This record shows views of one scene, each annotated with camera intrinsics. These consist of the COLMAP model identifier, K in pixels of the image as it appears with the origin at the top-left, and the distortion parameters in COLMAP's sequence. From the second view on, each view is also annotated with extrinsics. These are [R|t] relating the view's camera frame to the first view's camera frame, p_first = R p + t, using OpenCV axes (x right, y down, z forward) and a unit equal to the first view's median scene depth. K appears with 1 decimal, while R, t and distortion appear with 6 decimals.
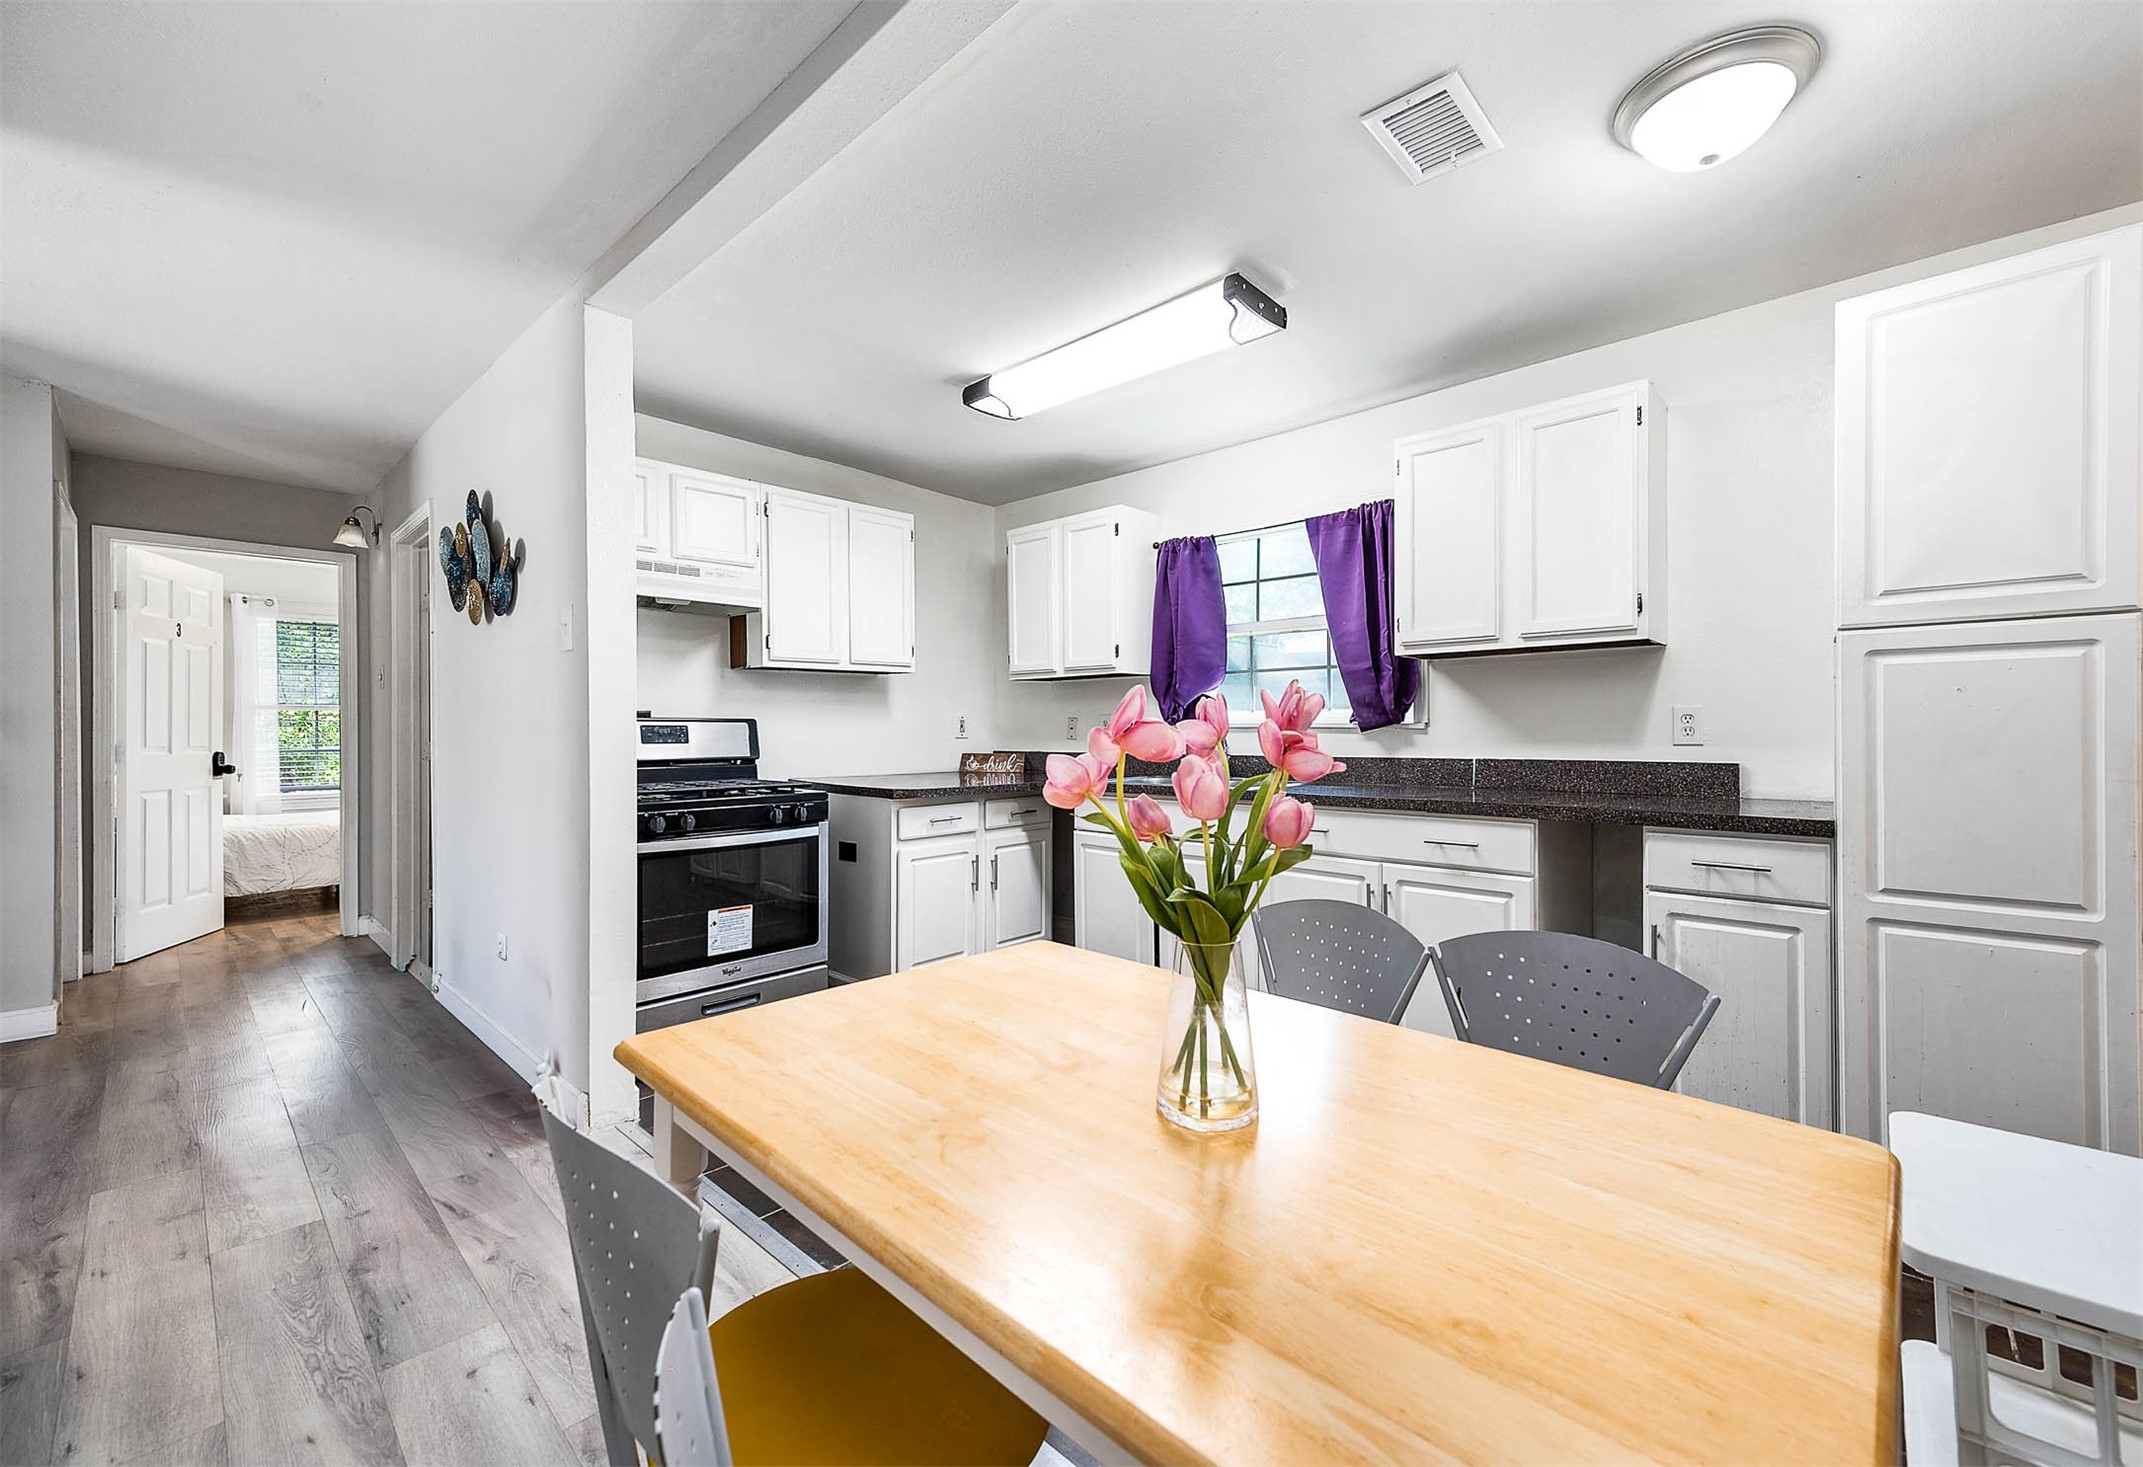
lens RADIAL K [[866.0, 0, 1075.4], [0, 866.0, 729.1], [0, 0, 1]] dist [-0.000347, -0.000093]
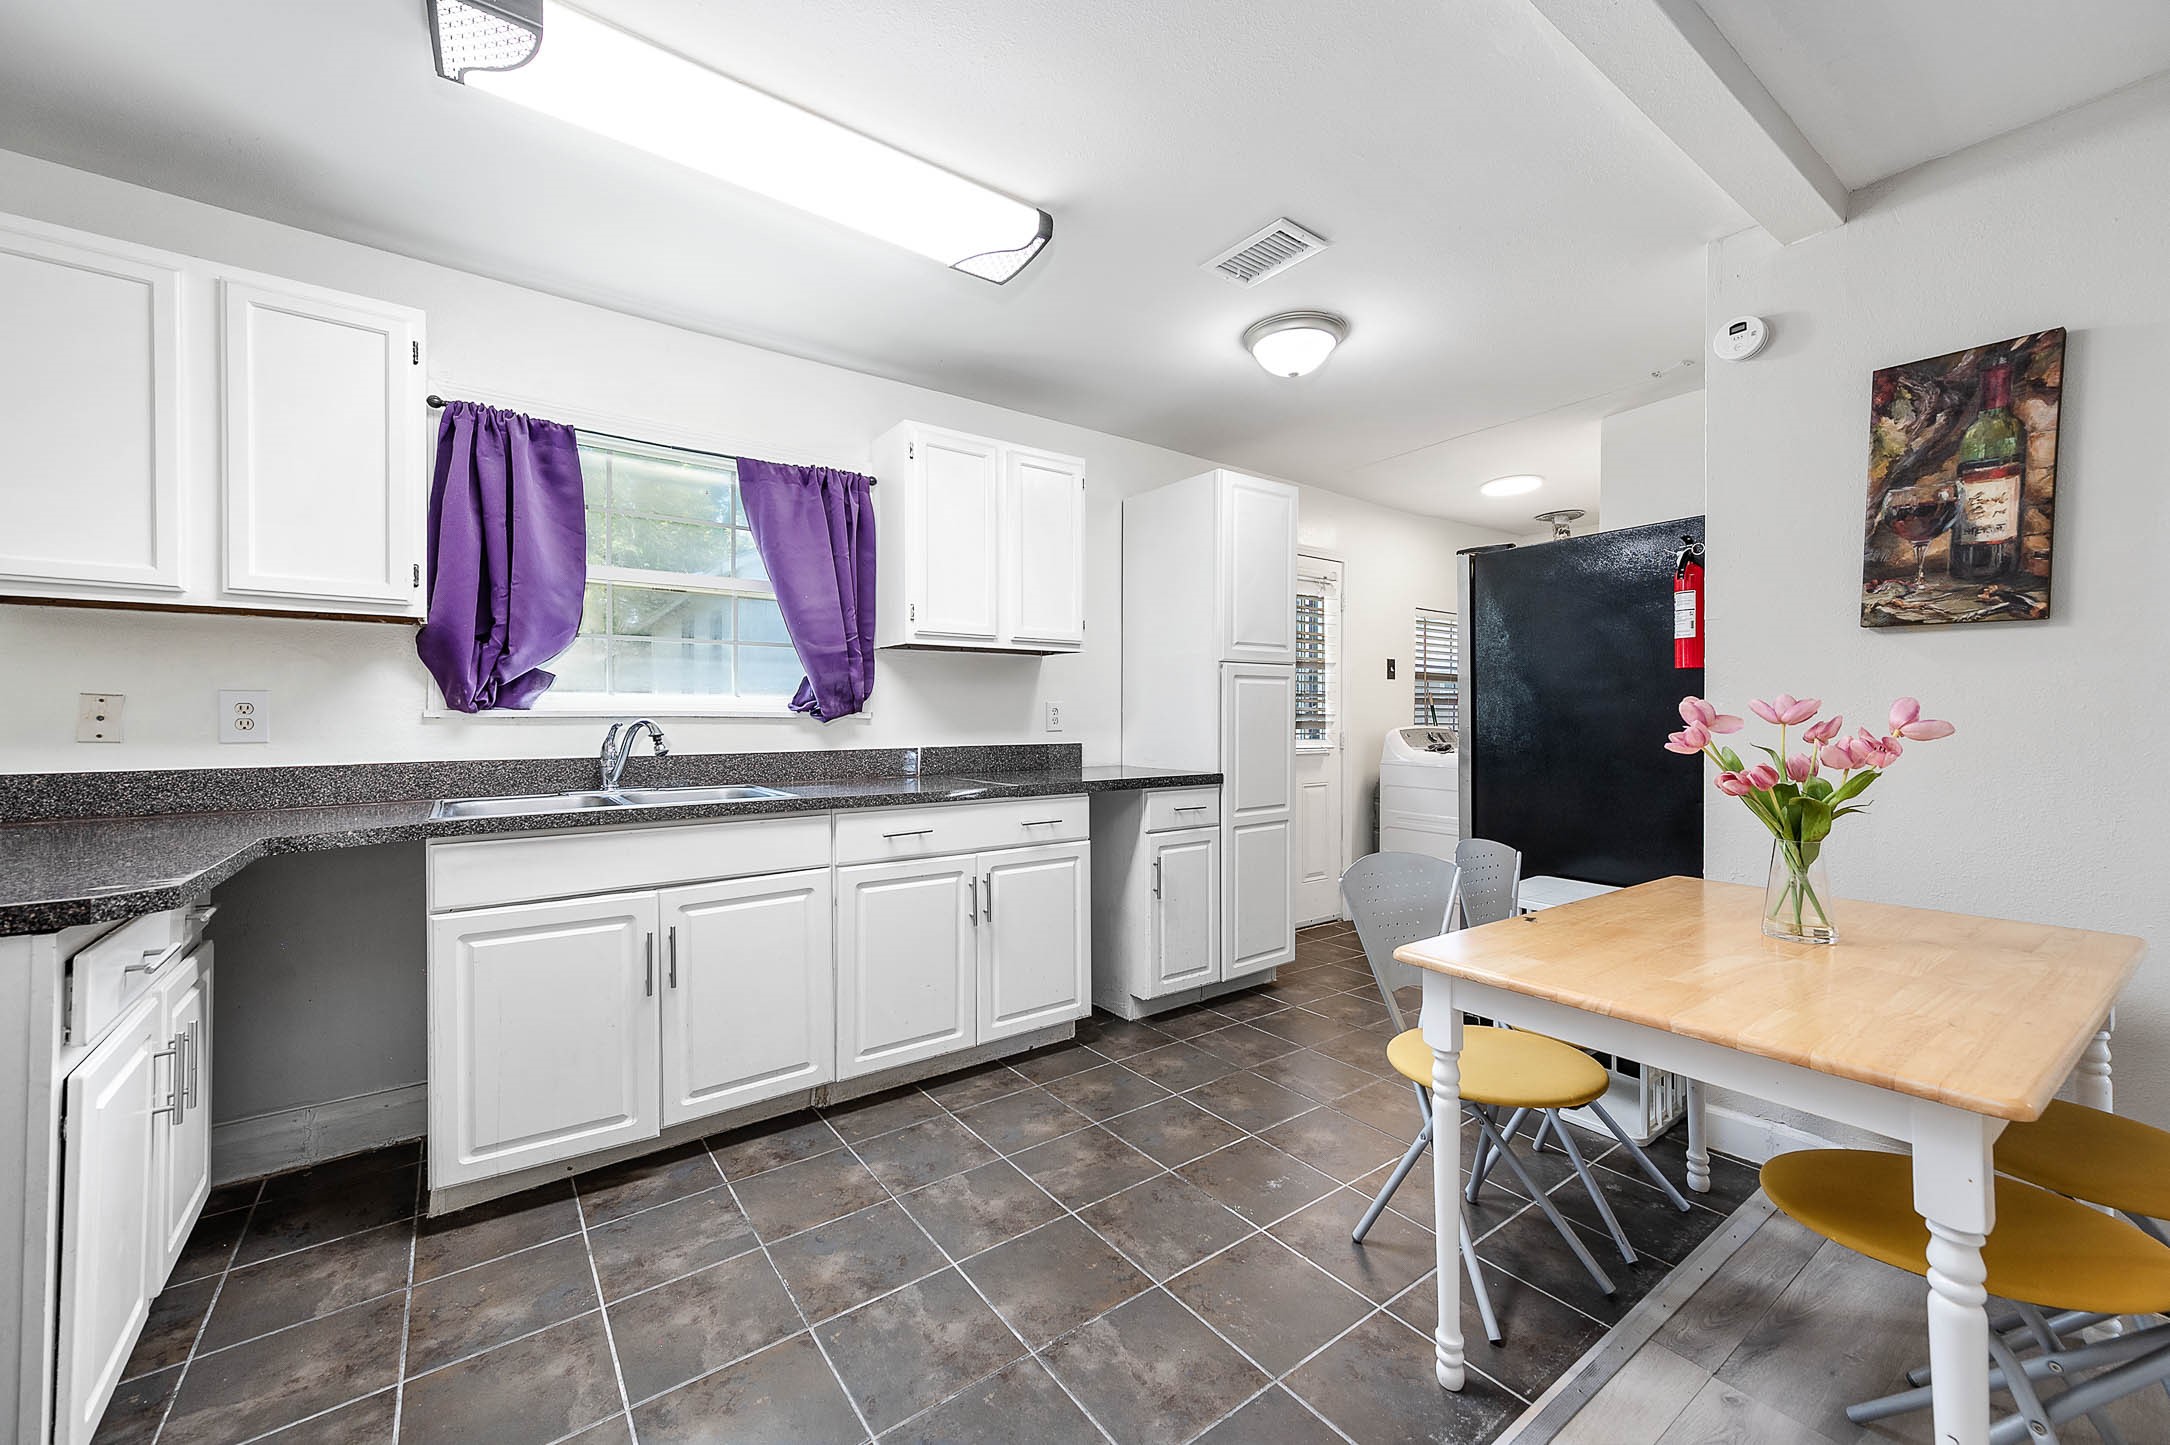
lens RADIAL K [[843.3, 0, 1090.4], [0, 843.3, 713.5], [0, 0, 1]] dist [0.009150, 0.000407]
pose [[0.170590, 0.005375, 0.985327, -0.552977], [0.000426, 0.999985, -0.005529, -0.001696], [-0.985342, 0.001363, 0.170585, 0.671439]]
